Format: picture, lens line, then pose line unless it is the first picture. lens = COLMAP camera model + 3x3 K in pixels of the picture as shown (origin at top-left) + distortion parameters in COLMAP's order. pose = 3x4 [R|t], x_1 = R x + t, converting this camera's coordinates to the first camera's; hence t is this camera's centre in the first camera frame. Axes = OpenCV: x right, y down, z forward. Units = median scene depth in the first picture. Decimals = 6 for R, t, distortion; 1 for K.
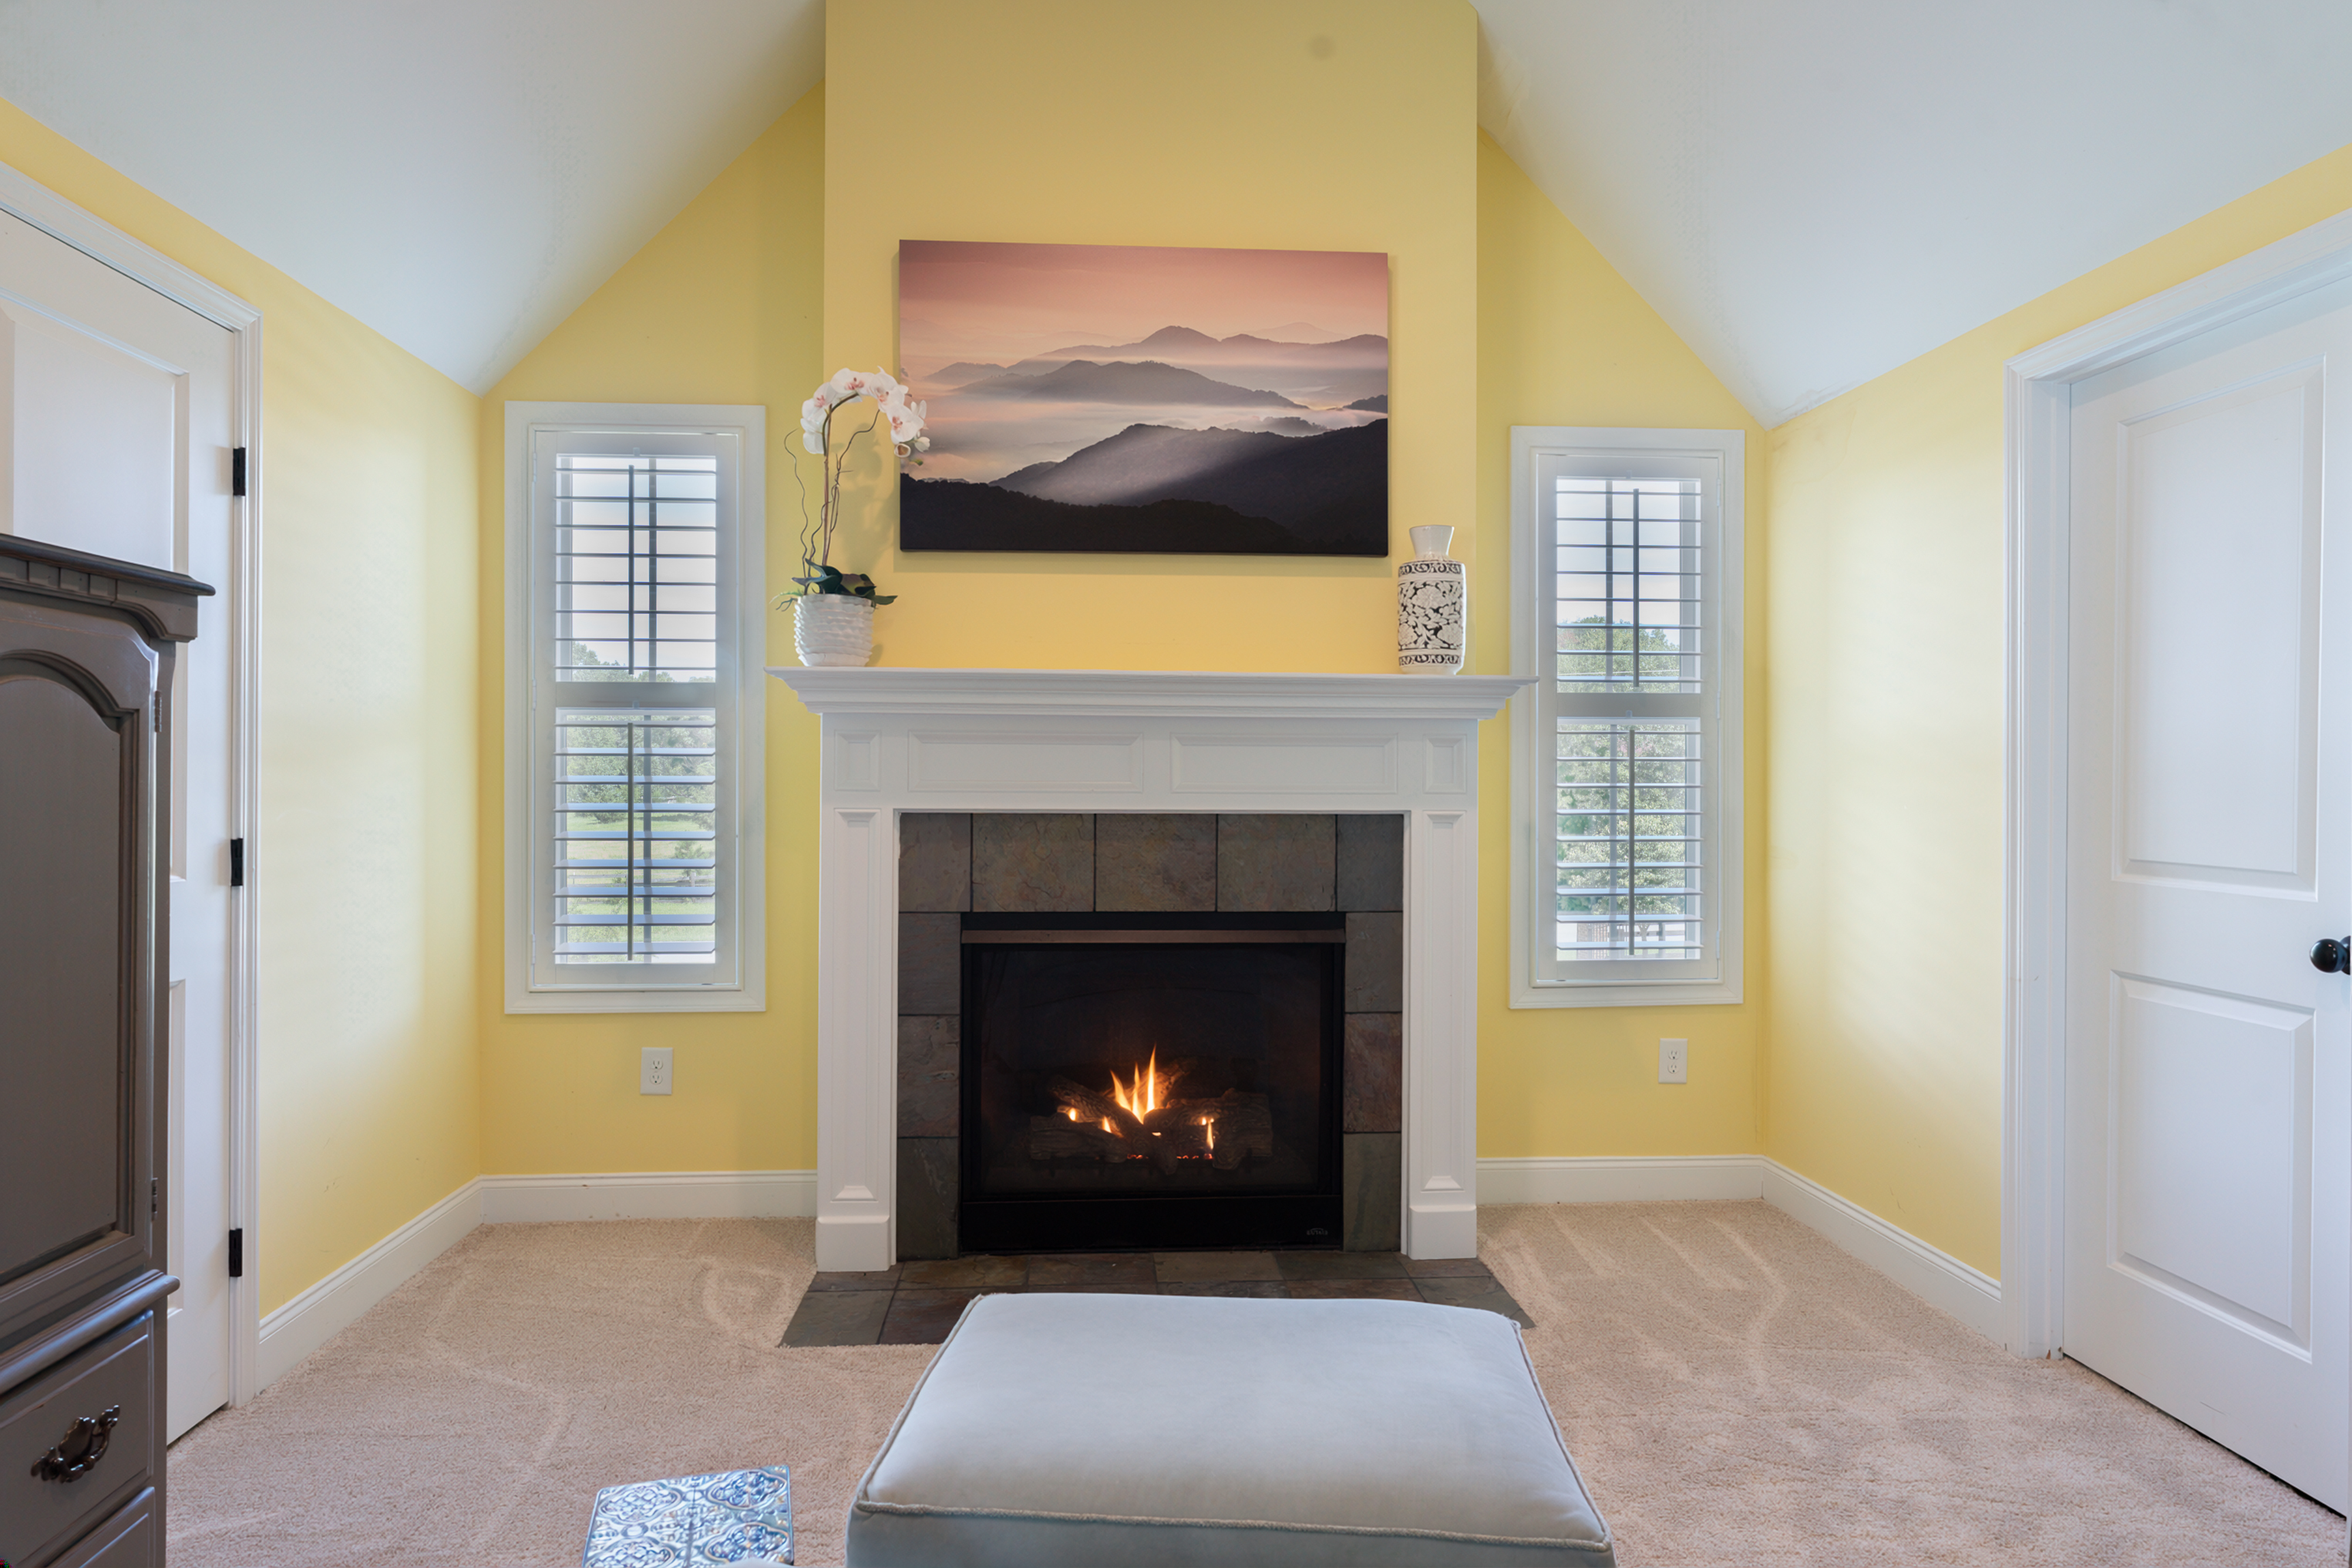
lens RADIAL K [[1364.1, 0, 1175.6], [0, 1364.1, 782.2], [0, 0, 1]] dist [-0.004873, -0.000226]
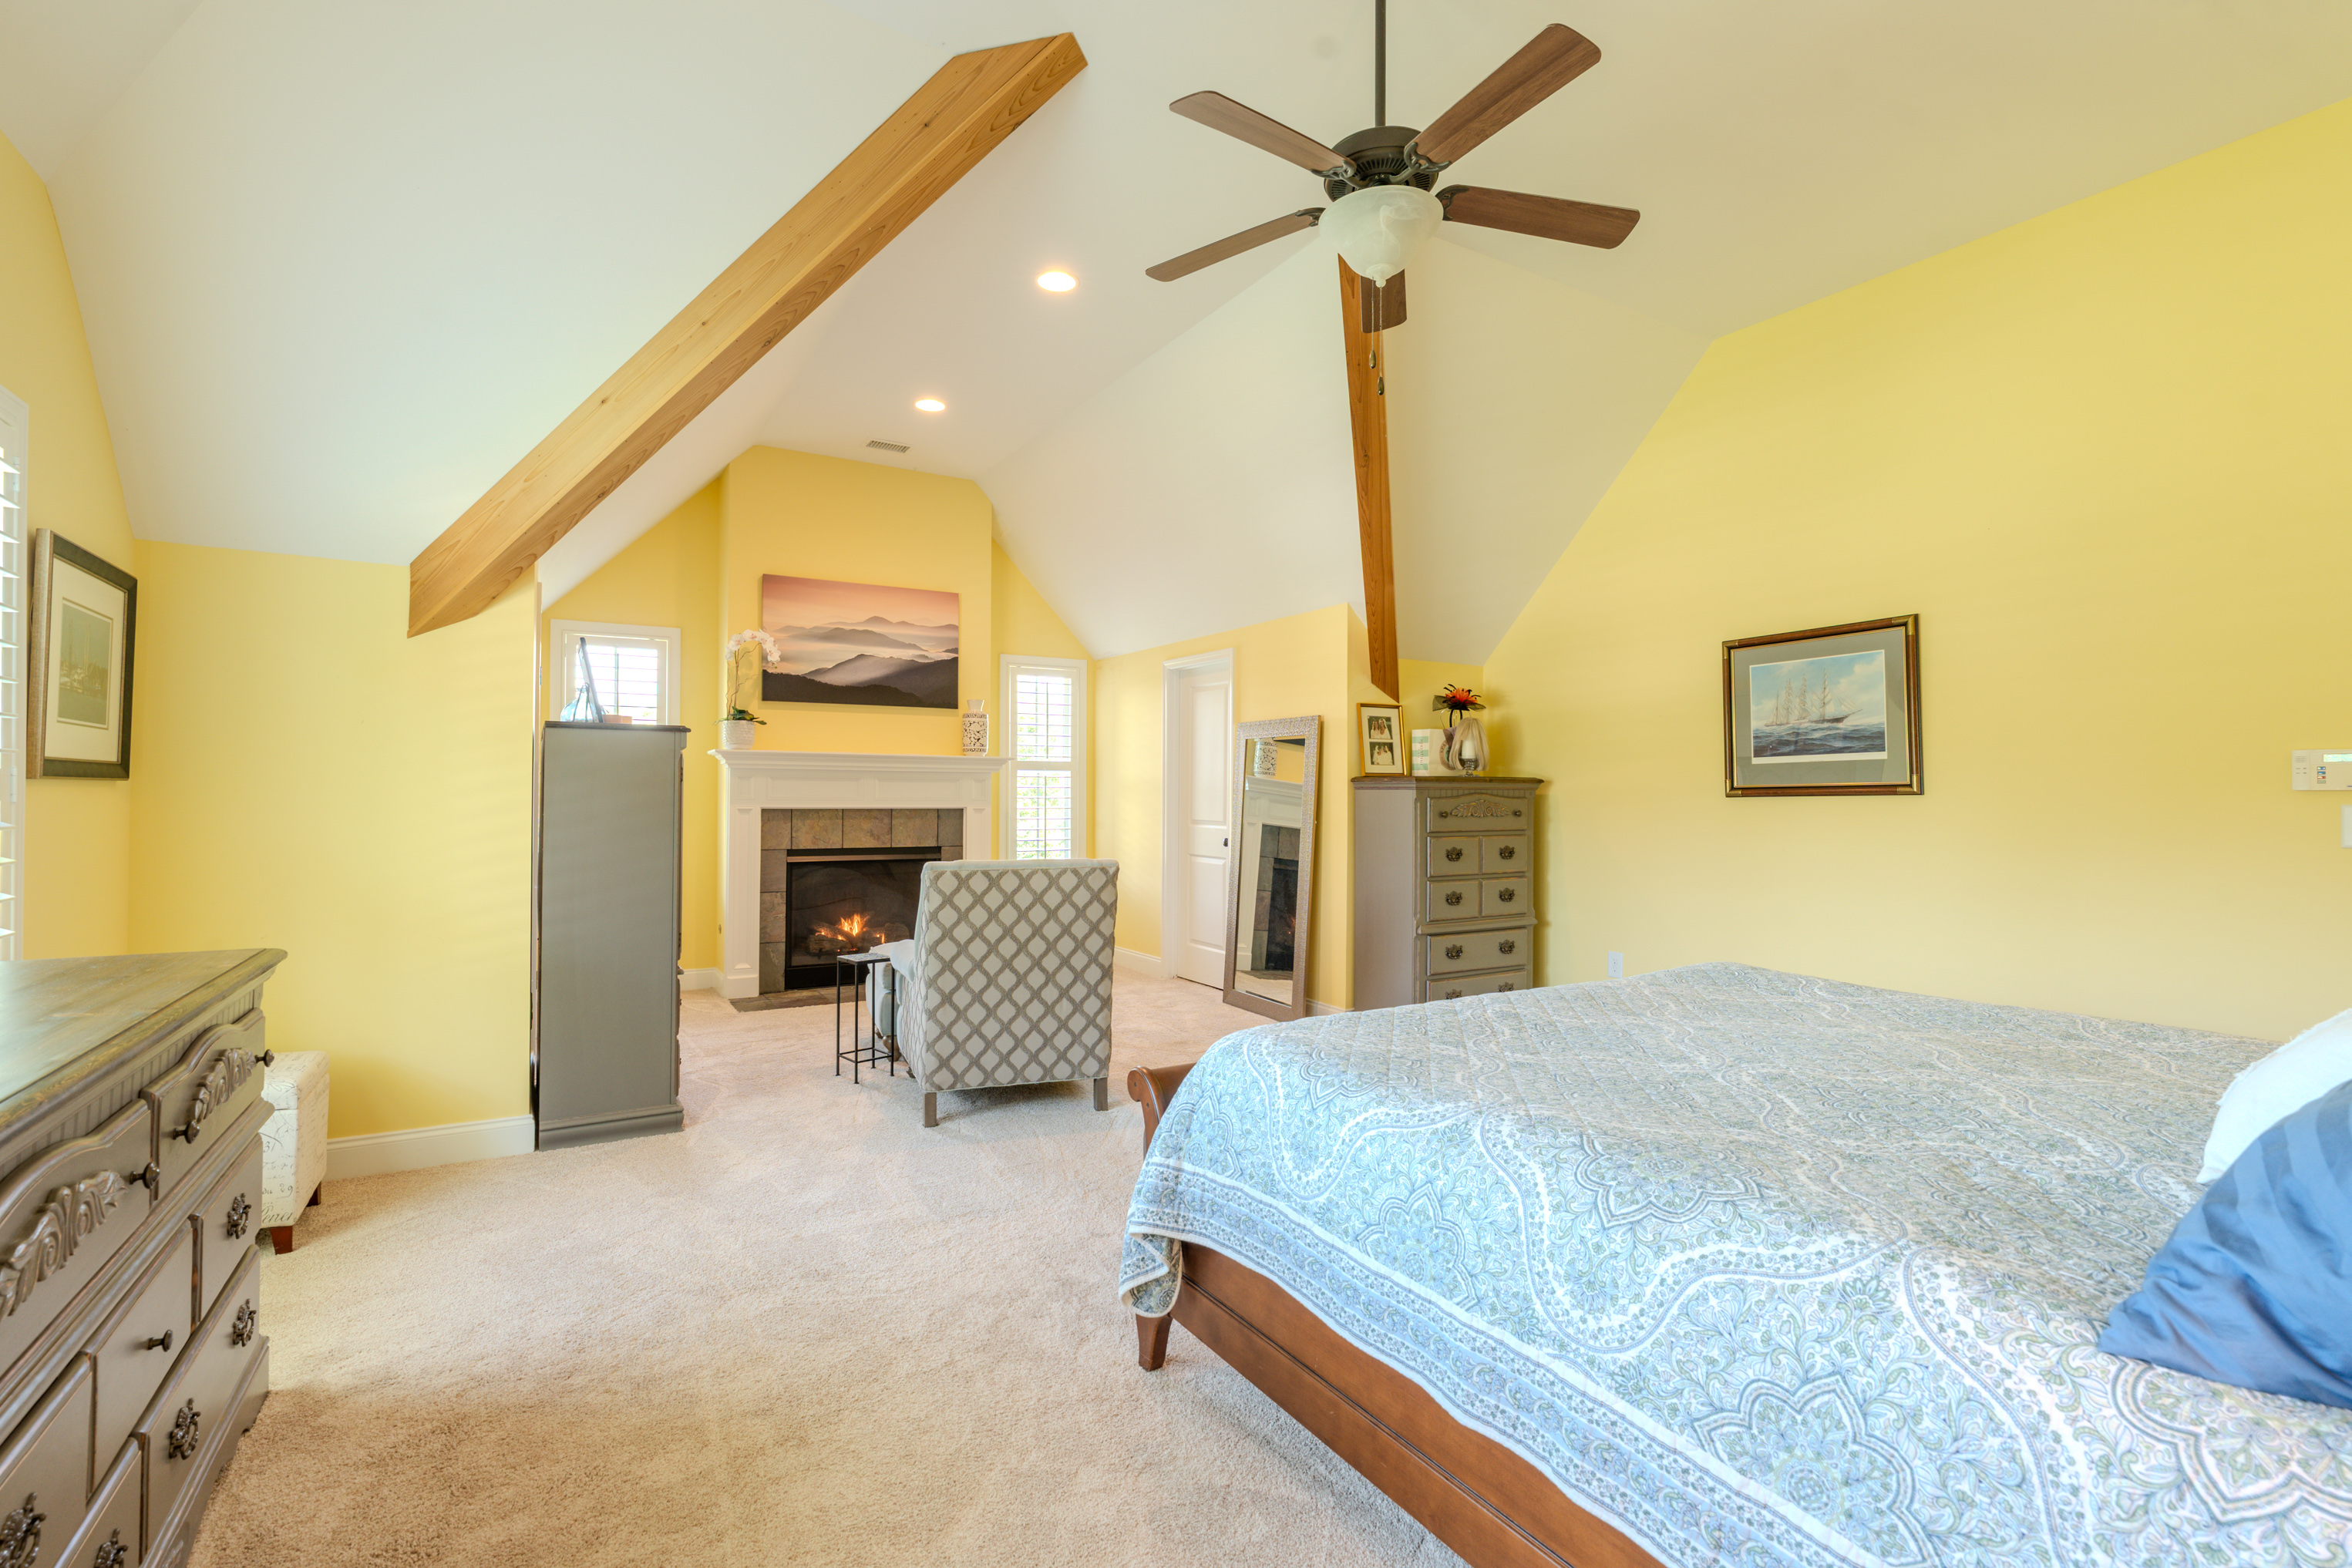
lens RADIAL K [[1041.8, 0, 1181.8], [0, 1041.8, 777.5], [0, 0, 1]] dist [-0.000180, 0.000005]
pose [[0.887365, 0.008644, 0.460987, -0.388218], [-0.003145, 0.999914, -0.012694, -0.012021], [-0.461058, 0.009815, 0.887316, -0.979209]]
